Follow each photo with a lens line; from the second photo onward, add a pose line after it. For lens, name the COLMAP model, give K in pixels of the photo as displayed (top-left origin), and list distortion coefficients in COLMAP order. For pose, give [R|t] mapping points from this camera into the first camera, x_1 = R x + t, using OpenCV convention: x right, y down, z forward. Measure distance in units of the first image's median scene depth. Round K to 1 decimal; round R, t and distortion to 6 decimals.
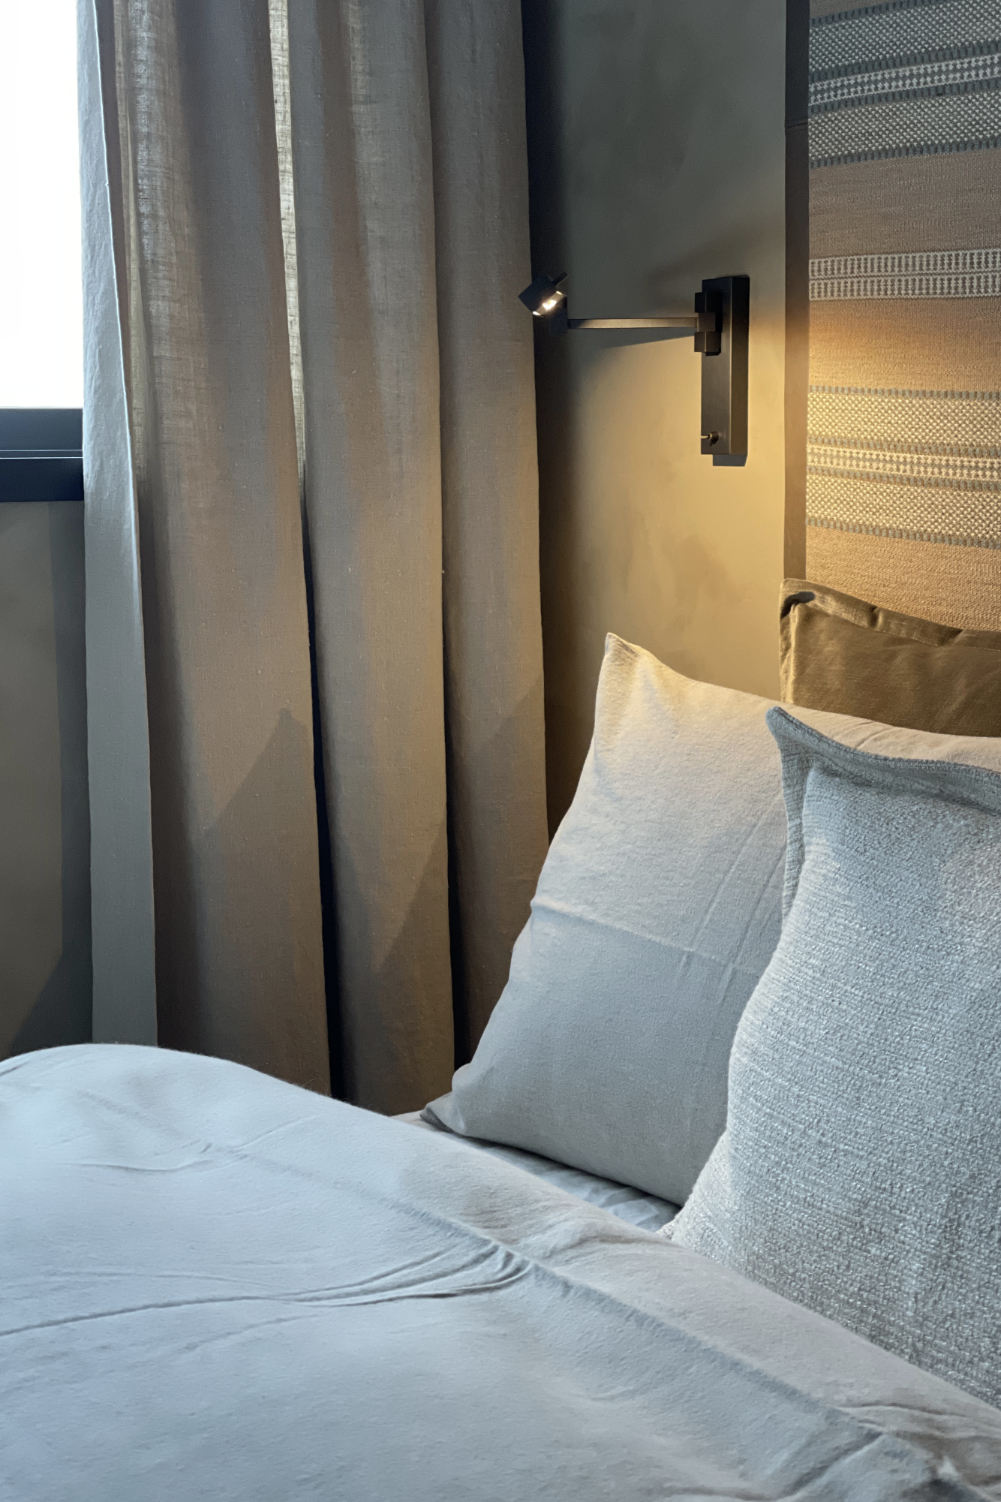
lens RADIAL K [[2270.1, 0, 500.5], [0, 2270.1, 751.0], [0, 0, 1]] dist [0.062289, -0.010518]
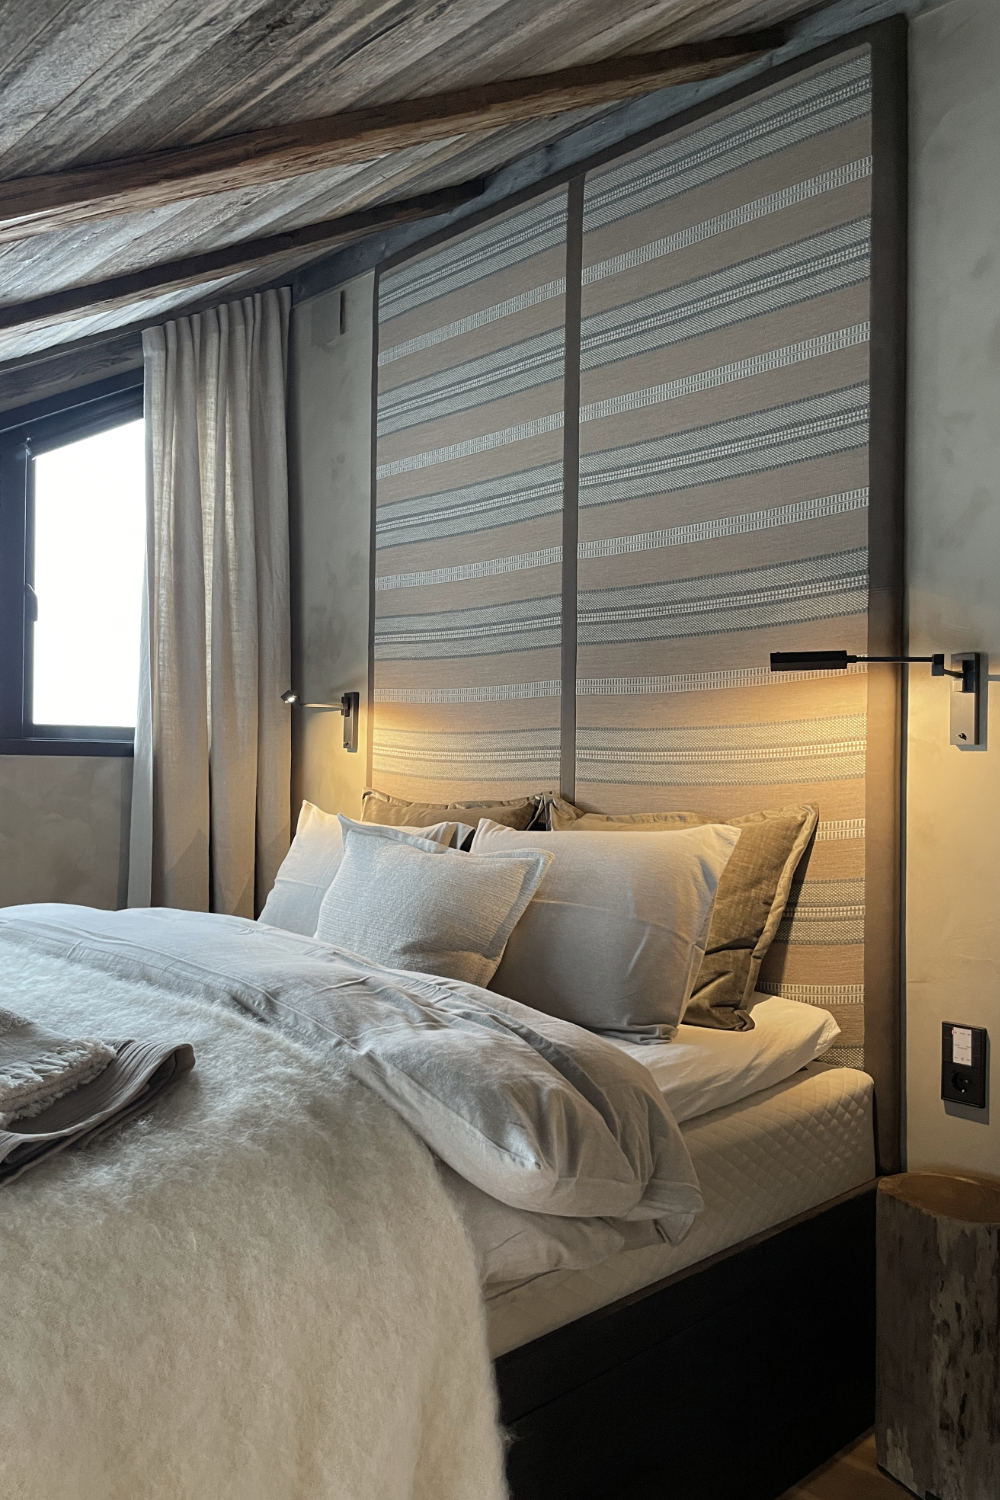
lens RADIAL K [[1142.3, 0, 472.3], [0, 1142.3, 748.3], [0, 0, 1]] dist [0.050466, -0.044790]
pose [[0.989992, 0.033390, 0.137115, 0.050833], [-0.013477, 0.989534, -0.143667, 0.090867], [-0.140477, 0.140382, 0.980081, -0.549912]]
